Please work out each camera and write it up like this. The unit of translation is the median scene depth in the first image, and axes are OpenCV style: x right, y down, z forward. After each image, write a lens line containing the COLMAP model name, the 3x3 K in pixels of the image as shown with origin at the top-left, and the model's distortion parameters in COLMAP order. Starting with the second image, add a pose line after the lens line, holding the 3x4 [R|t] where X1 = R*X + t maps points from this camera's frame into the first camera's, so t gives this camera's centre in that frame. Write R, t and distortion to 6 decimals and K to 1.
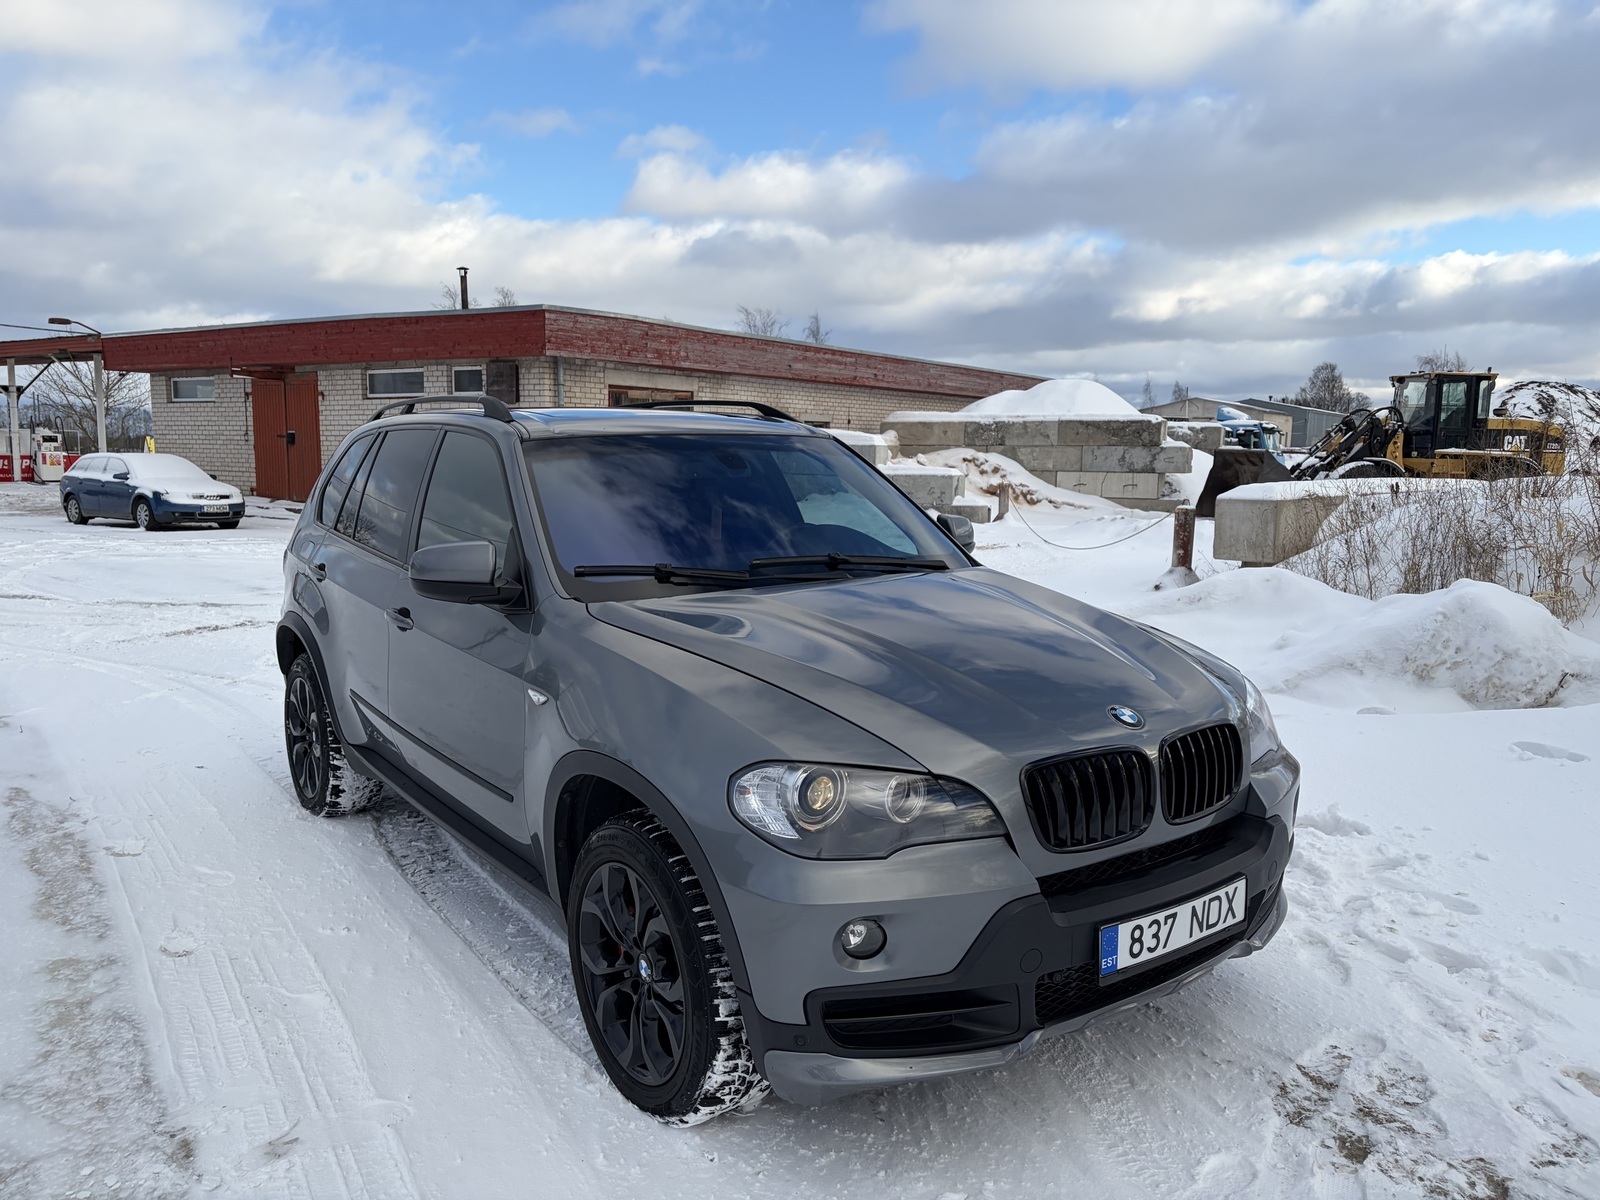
lens RADIAL K [[1211.8, 0, 812.5], [0, 1211.8, 603.5], [0, 0, 1]] dist [0.069734, -0.076350]
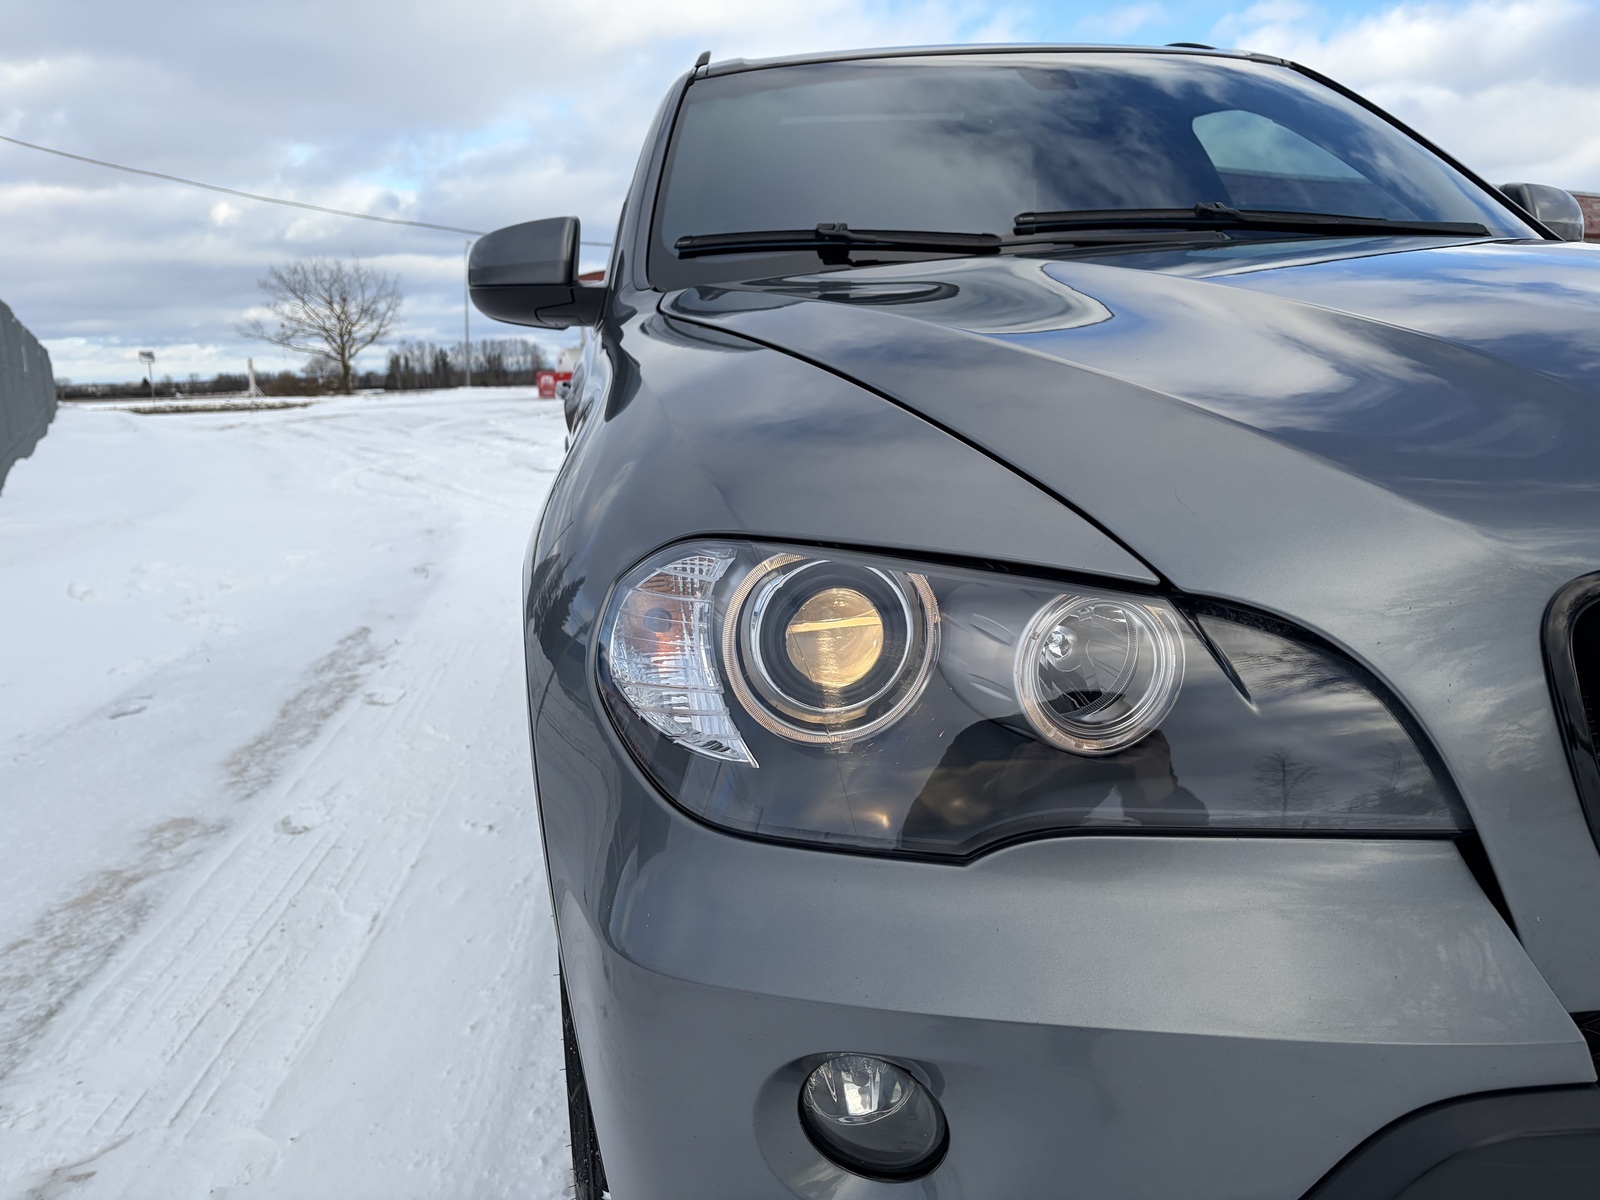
lens RADIAL K [[1211.8, 0, 812.5], [0, 1211.8, 603.5], [0, 0, 1]] dist [0.069734, -0.076350]
pose [[0.897847, 0.051180, -0.437323, 0.146412], [-0.021338, 0.997112, 0.072883, 0.123669], [0.439790, -0.056106, 0.896346, 0.703136]]
